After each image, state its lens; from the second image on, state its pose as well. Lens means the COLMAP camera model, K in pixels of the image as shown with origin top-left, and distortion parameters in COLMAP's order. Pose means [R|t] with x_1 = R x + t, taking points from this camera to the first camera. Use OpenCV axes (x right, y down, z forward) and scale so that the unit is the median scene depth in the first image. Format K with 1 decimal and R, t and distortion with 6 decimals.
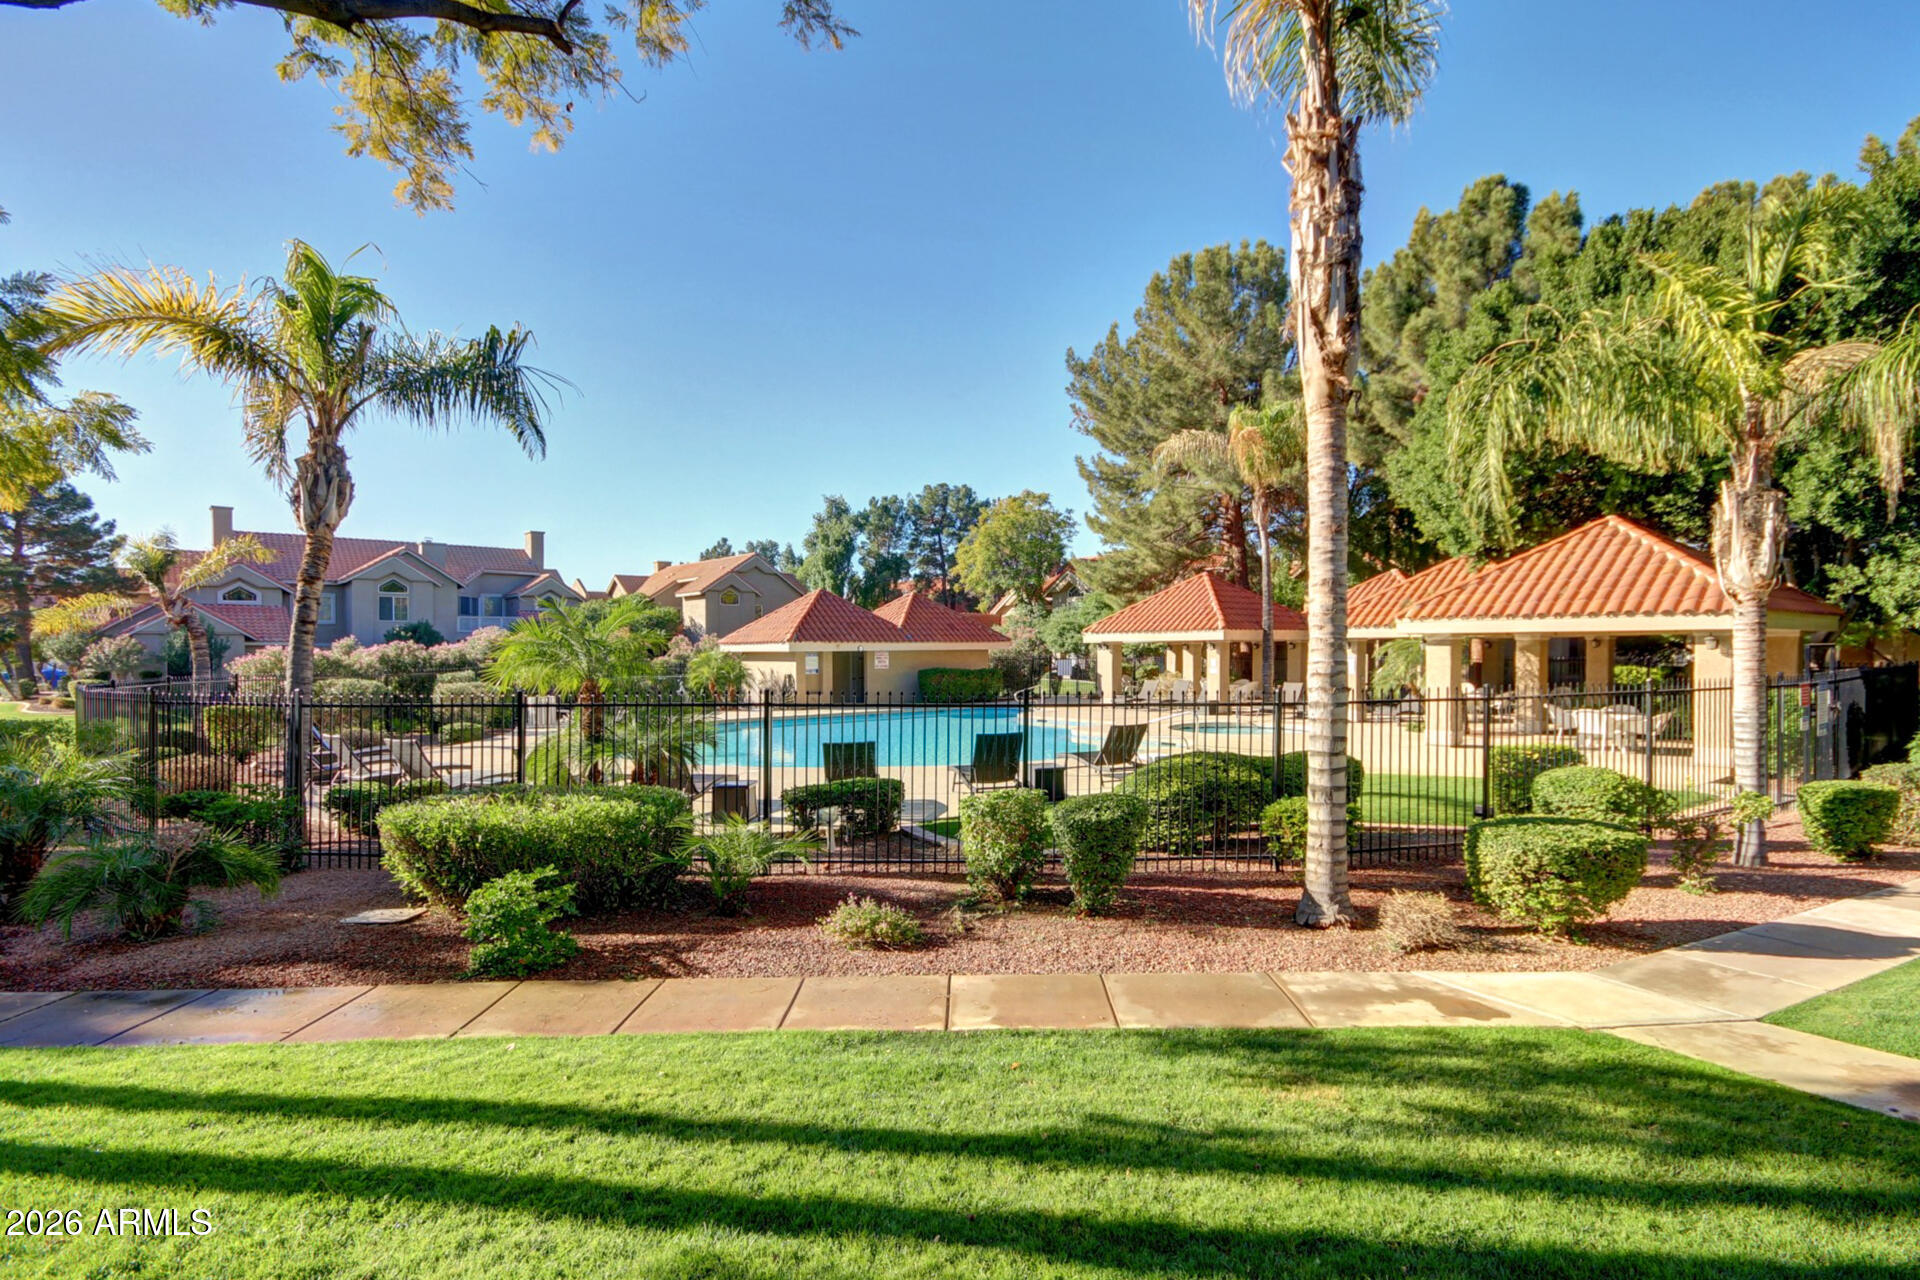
lens RADIAL K [[921.6, 0, 958.9], [0, 921.6, 664.1], [0, 0, 1]] dist [0.024875, -0.000167]
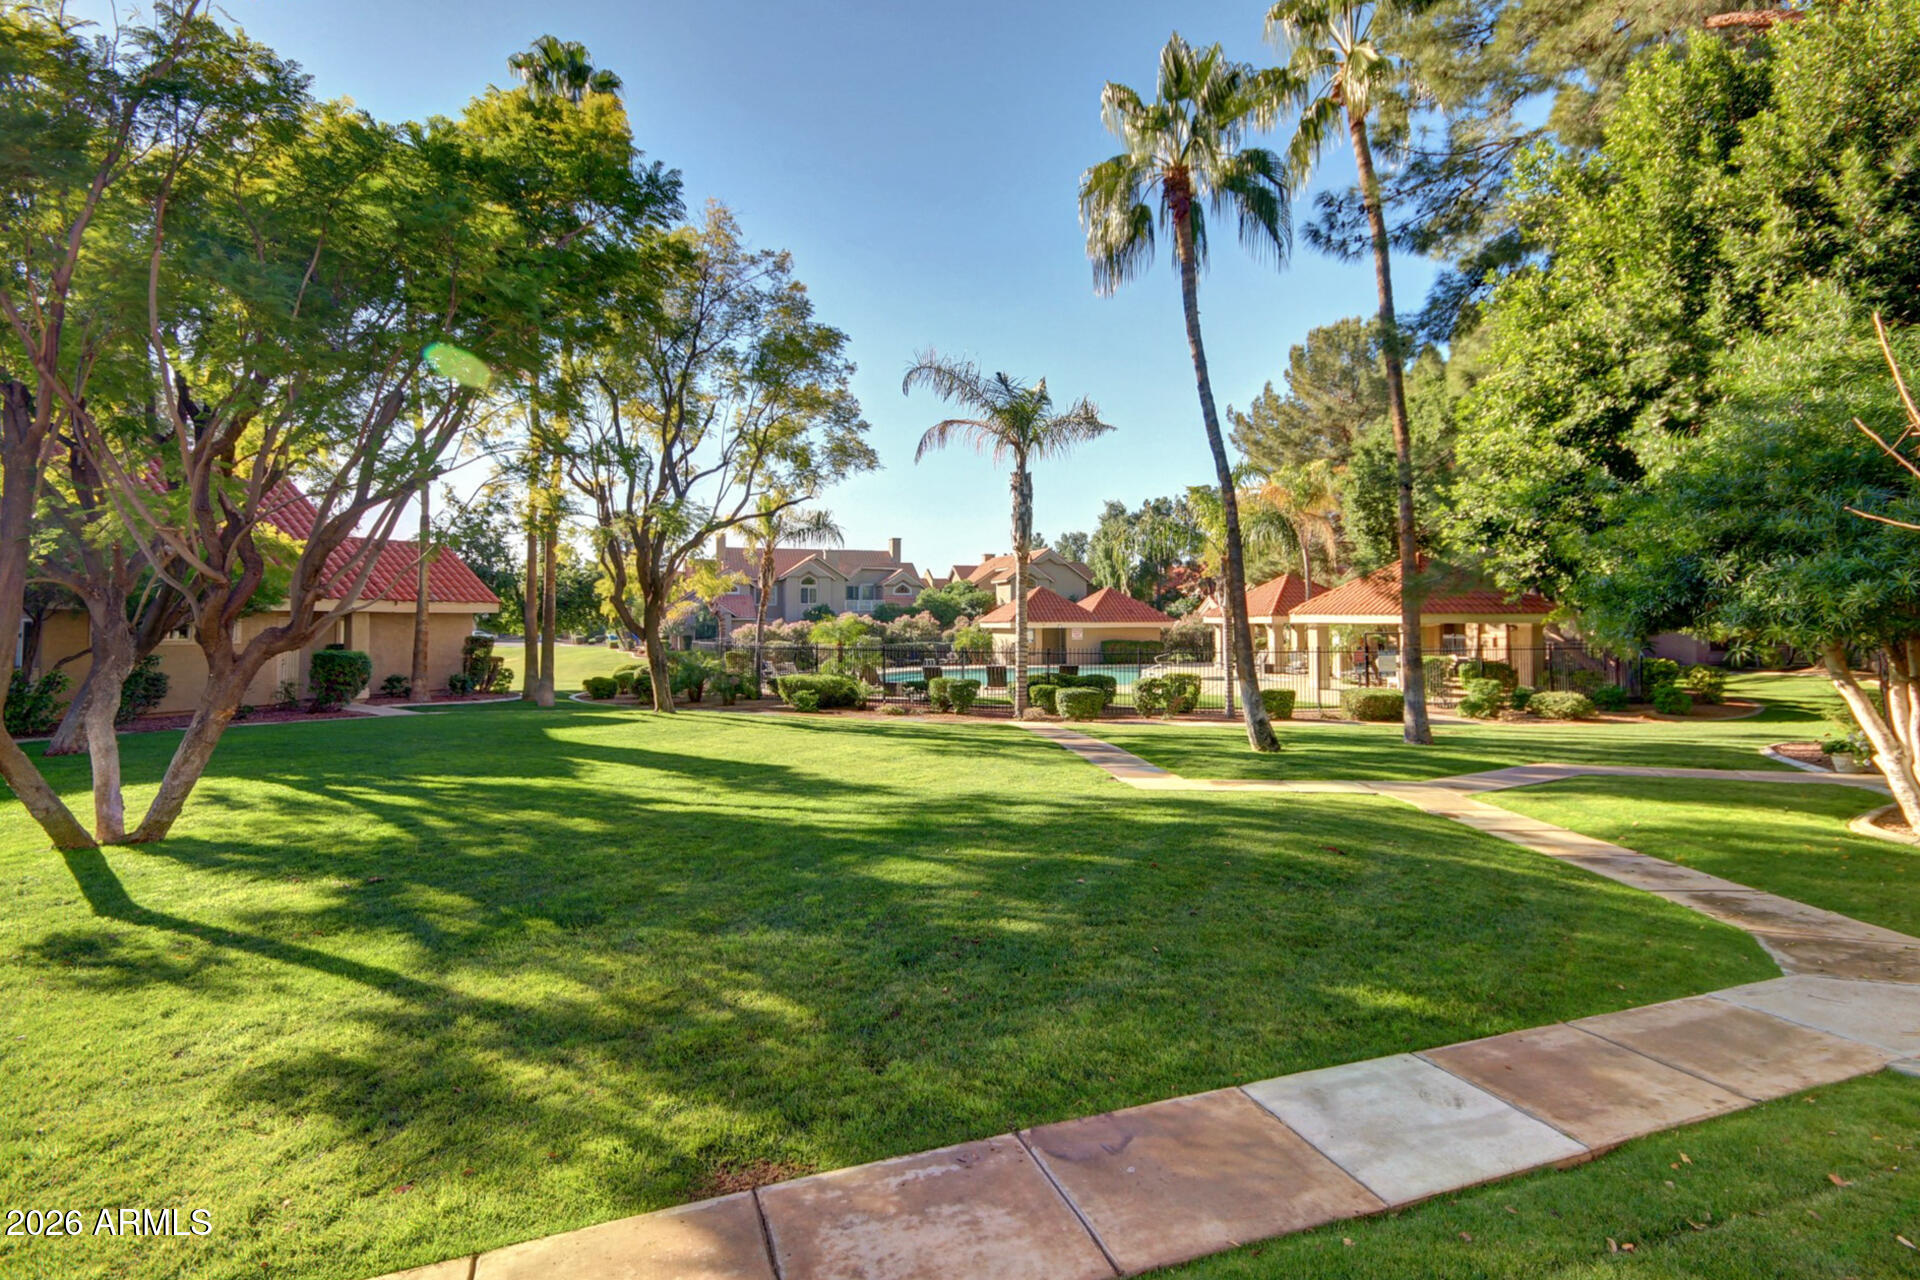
lens RADIAL K [[879.9, 0, 960.0], [0, 879.9, 640.0], [0, 0, 1]] dist [-0.000996, -0.000291]
pose [[0.925471, 0.016110, -0.378475, 0.291620], [-0.013187, 0.999860, 0.010314, -0.007000], [0.378588, -0.004554, 0.925554, -0.417766]]
